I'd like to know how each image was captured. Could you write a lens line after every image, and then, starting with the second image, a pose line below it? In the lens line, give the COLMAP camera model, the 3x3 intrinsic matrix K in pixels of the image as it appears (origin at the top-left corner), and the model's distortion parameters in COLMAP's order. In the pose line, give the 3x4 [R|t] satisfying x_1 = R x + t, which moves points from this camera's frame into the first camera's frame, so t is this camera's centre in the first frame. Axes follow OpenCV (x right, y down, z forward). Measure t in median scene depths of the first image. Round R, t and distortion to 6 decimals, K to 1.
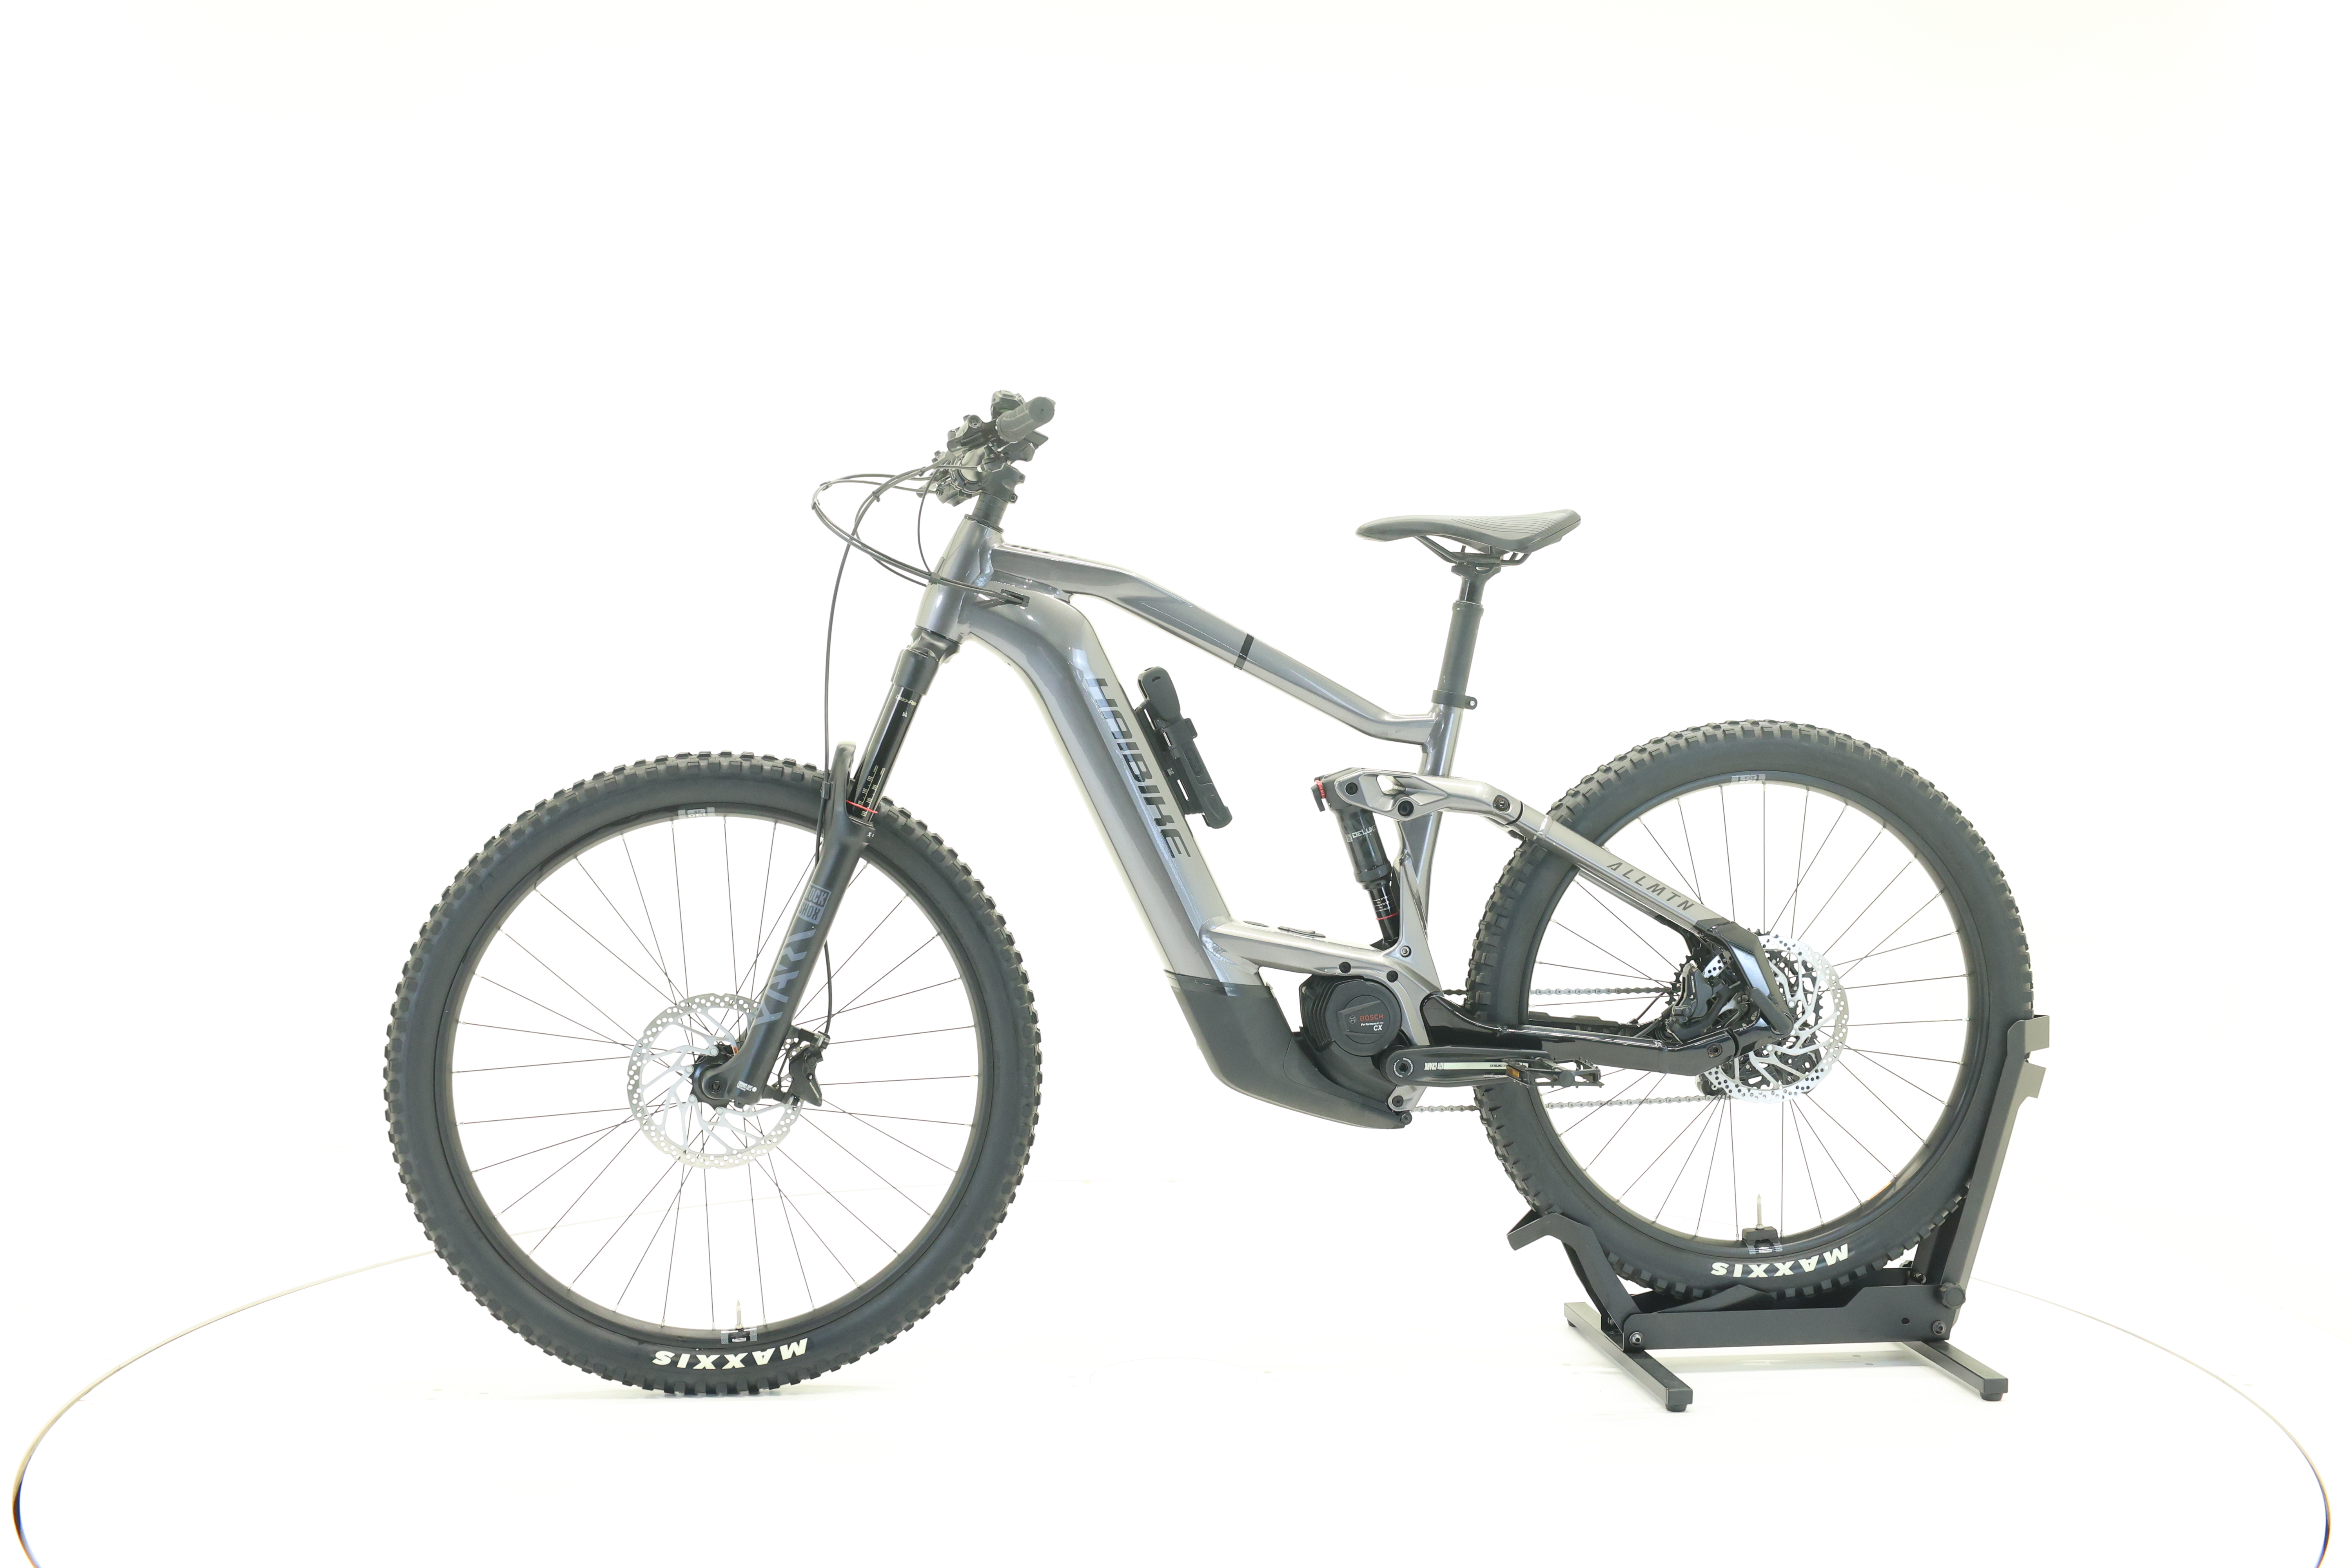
lens RADIAL K [[2504.5, 0, 1184.9], [0, 2504.5, 776.2], [0, 0, 1]] dist [-0.008716, 0.000000]
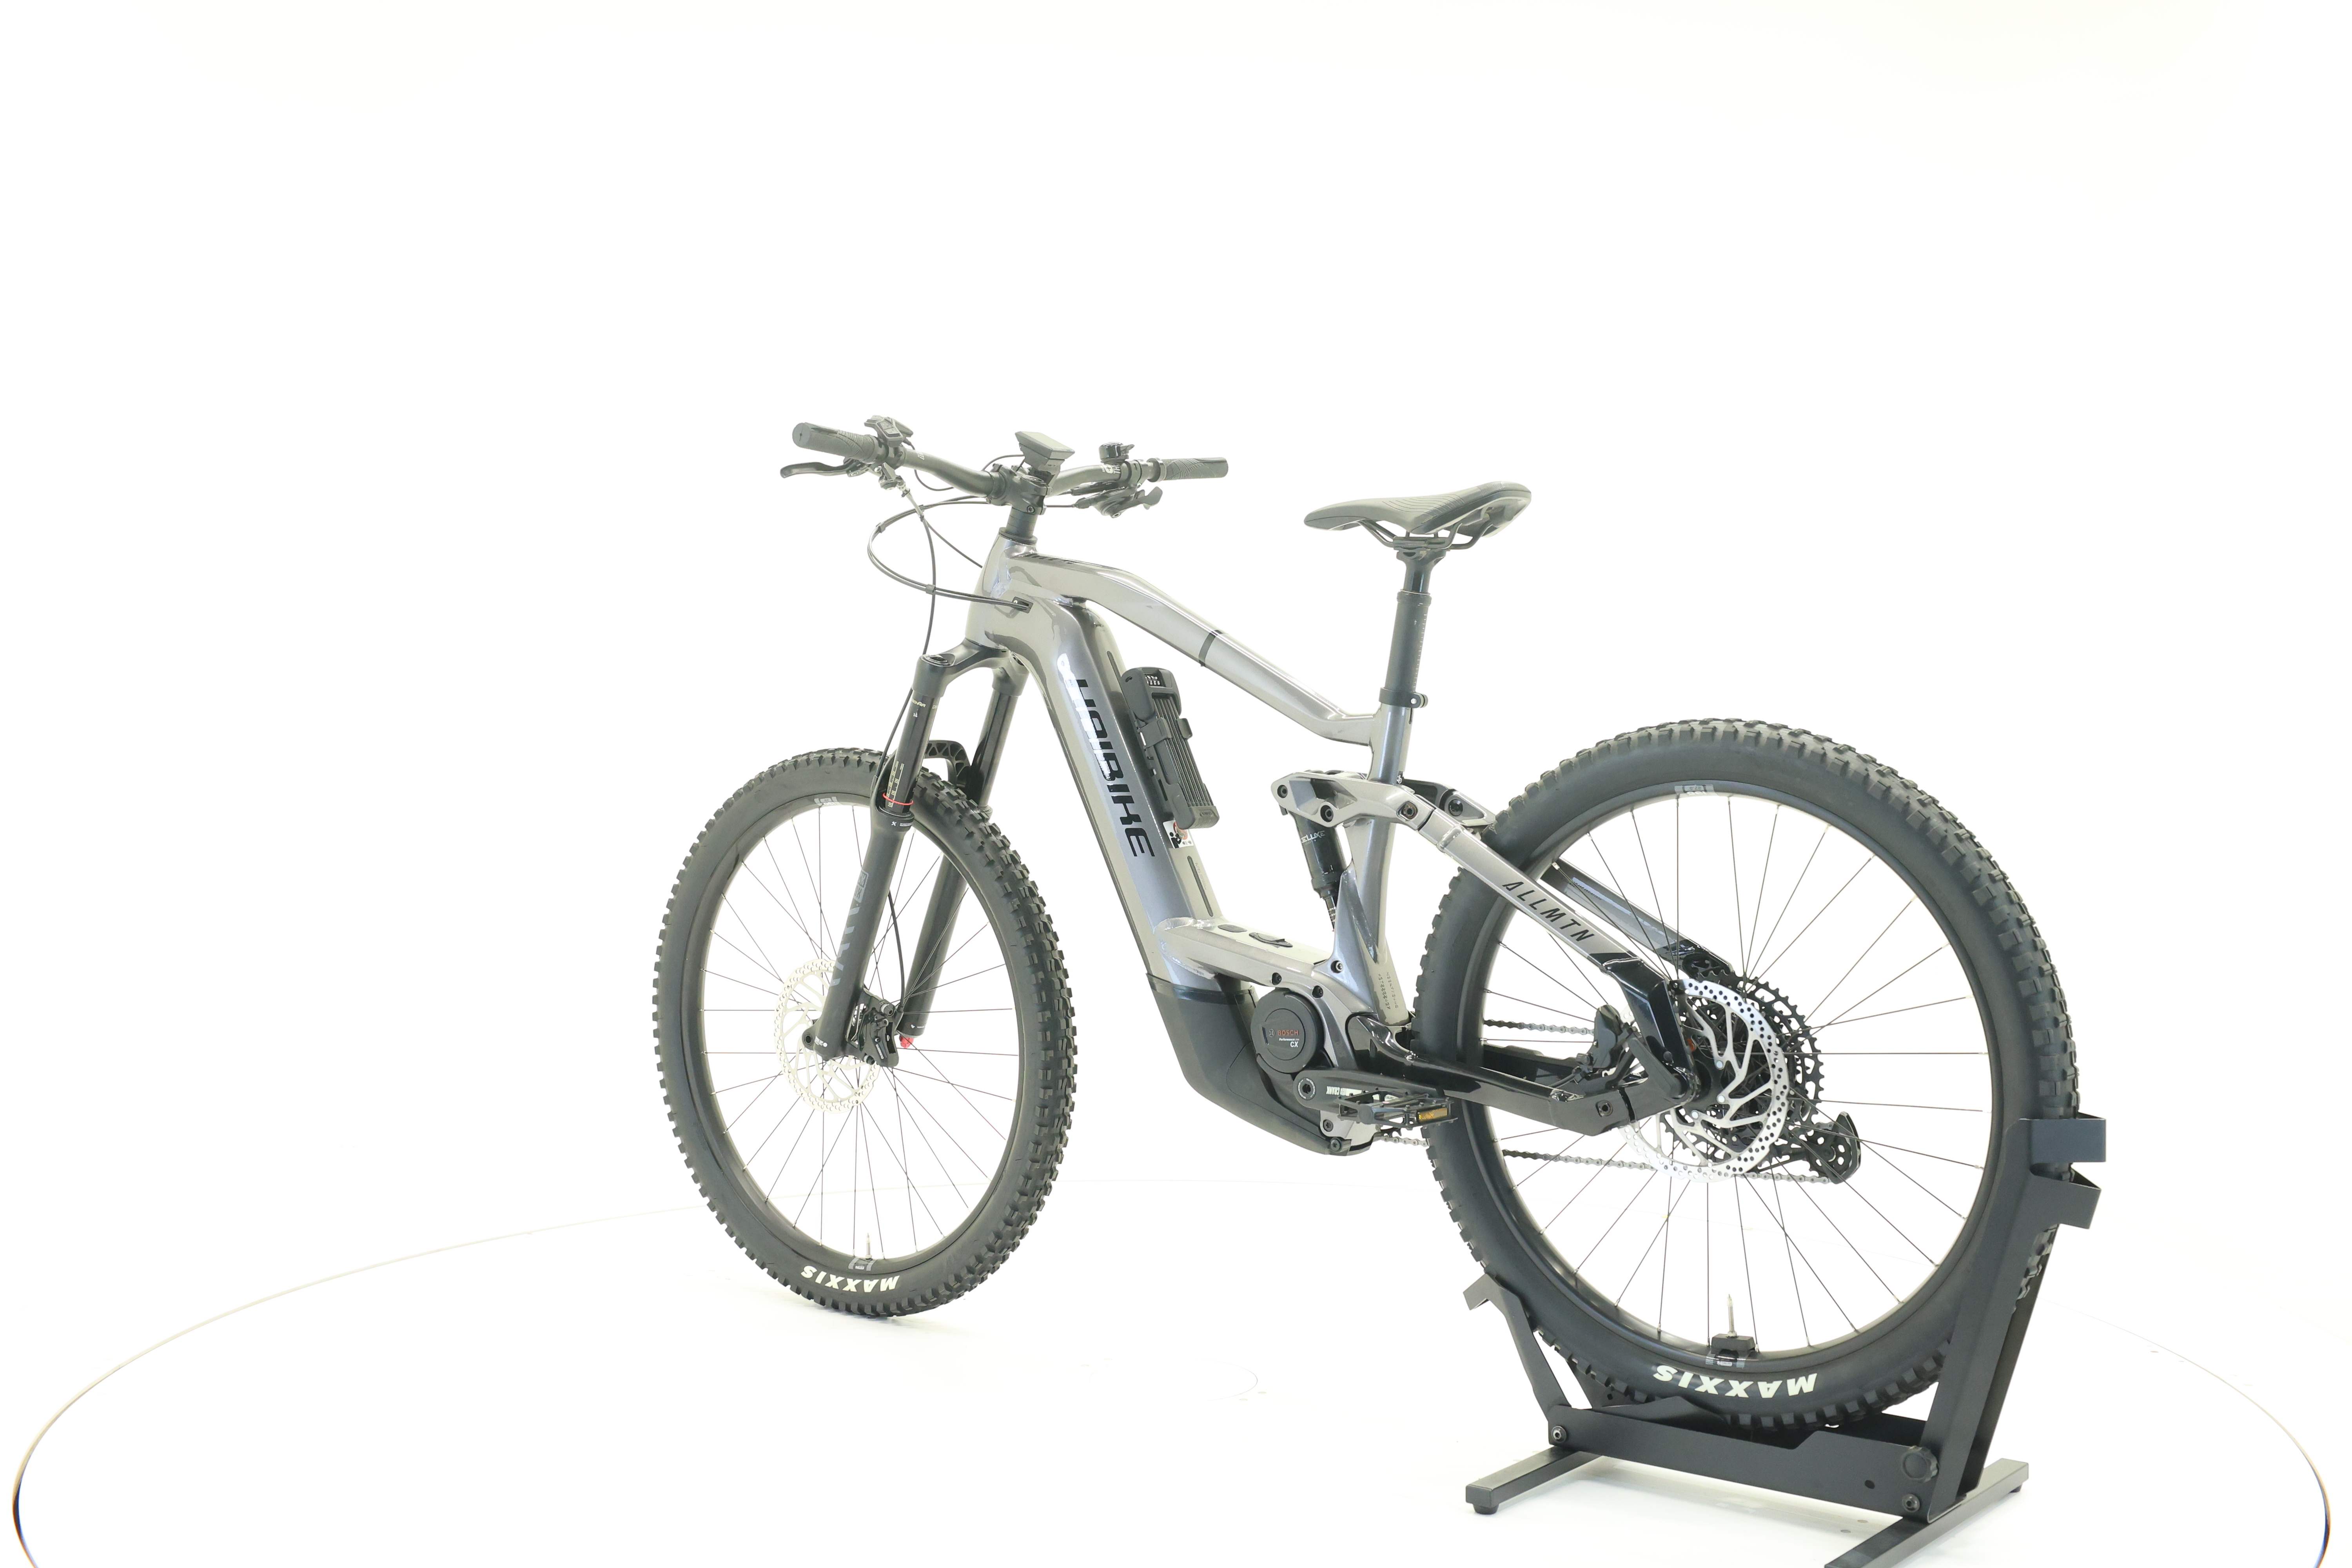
lens RADIAL K [[2504.5, 0, 1176.3], [0, 2504.5, 770.0], [0, 0, 1]] dist [-0.008716, 0.000000]
pose [[0.696369, 0.011881, -0.717585, 0.715428], [-0.017651, 0.999844, -0.000575, -0.001894], [0.717467, 0.013066, 0.696470, 0.303368]]
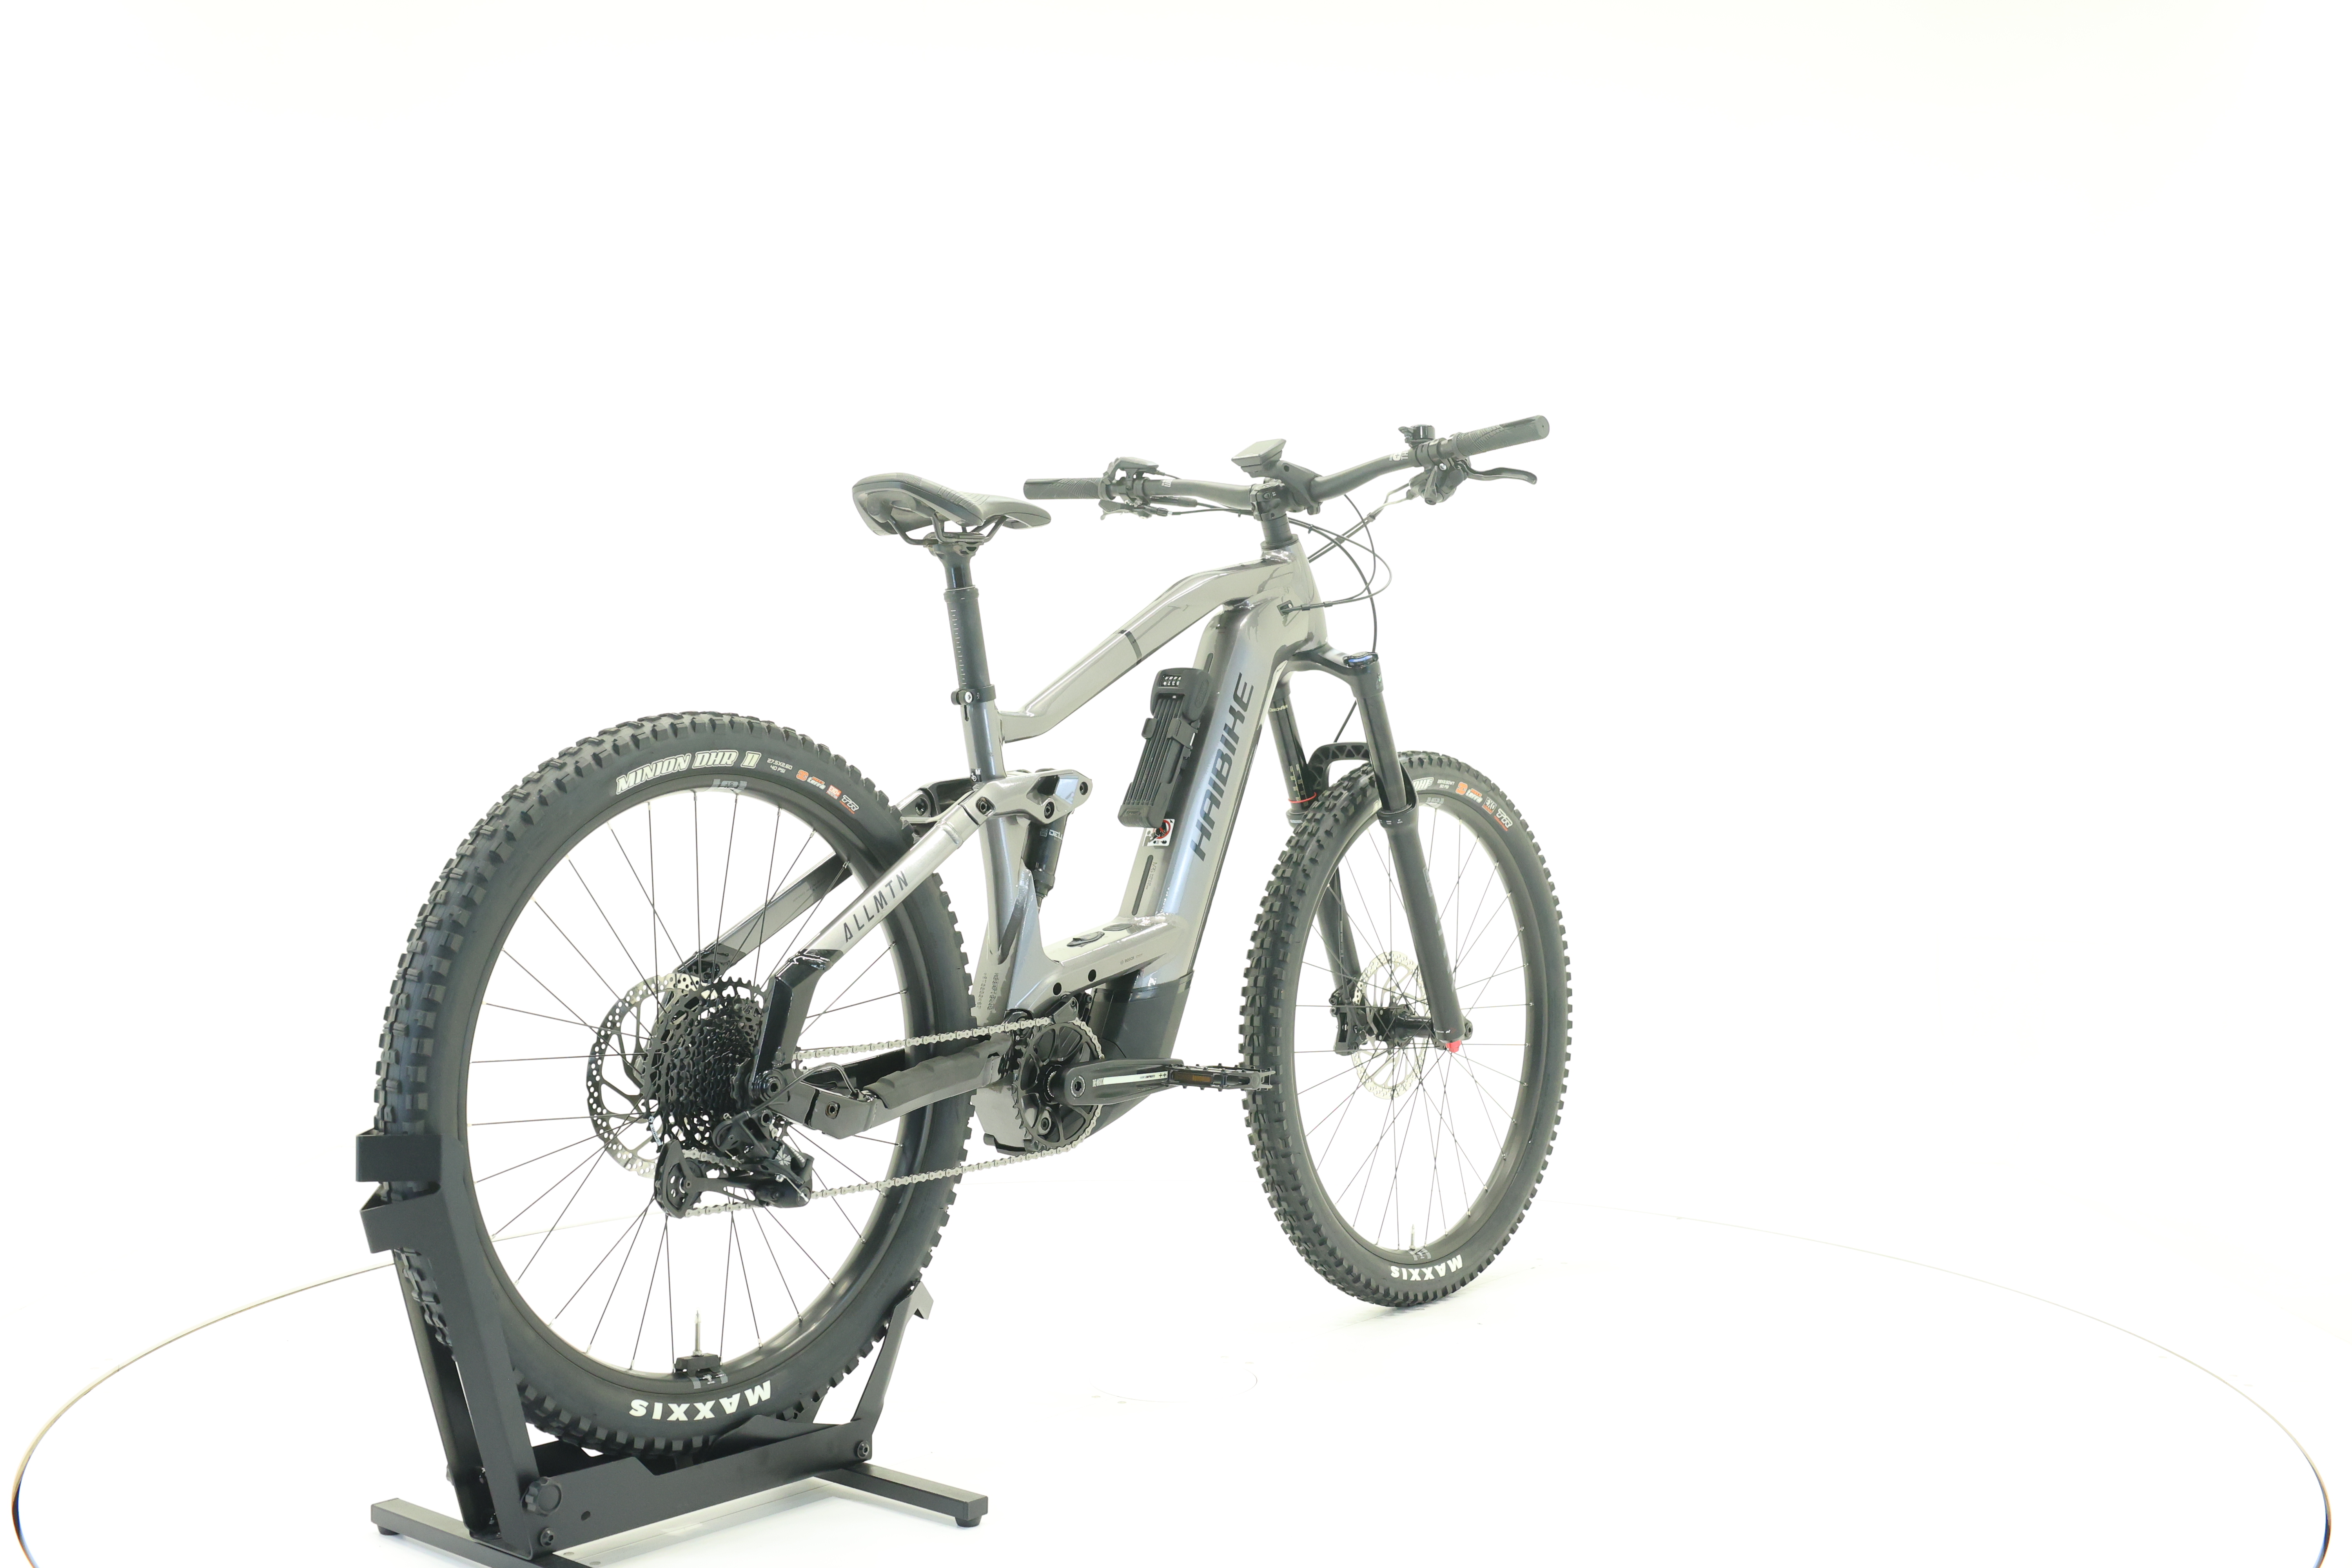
lens RADIAL K [[2504.5, 0, 1175.4], [0, 2504.5, 774.7], [0, 0, 1]] dist [-0.008716, 0.000000]
pose [[-0.737651, 0.003037, -0.675176, 0.671180], [-0.026858, 0.999066, 0.033838, -0.034841], [0.674648, 0.043094, -0.736880, 1.738884]]
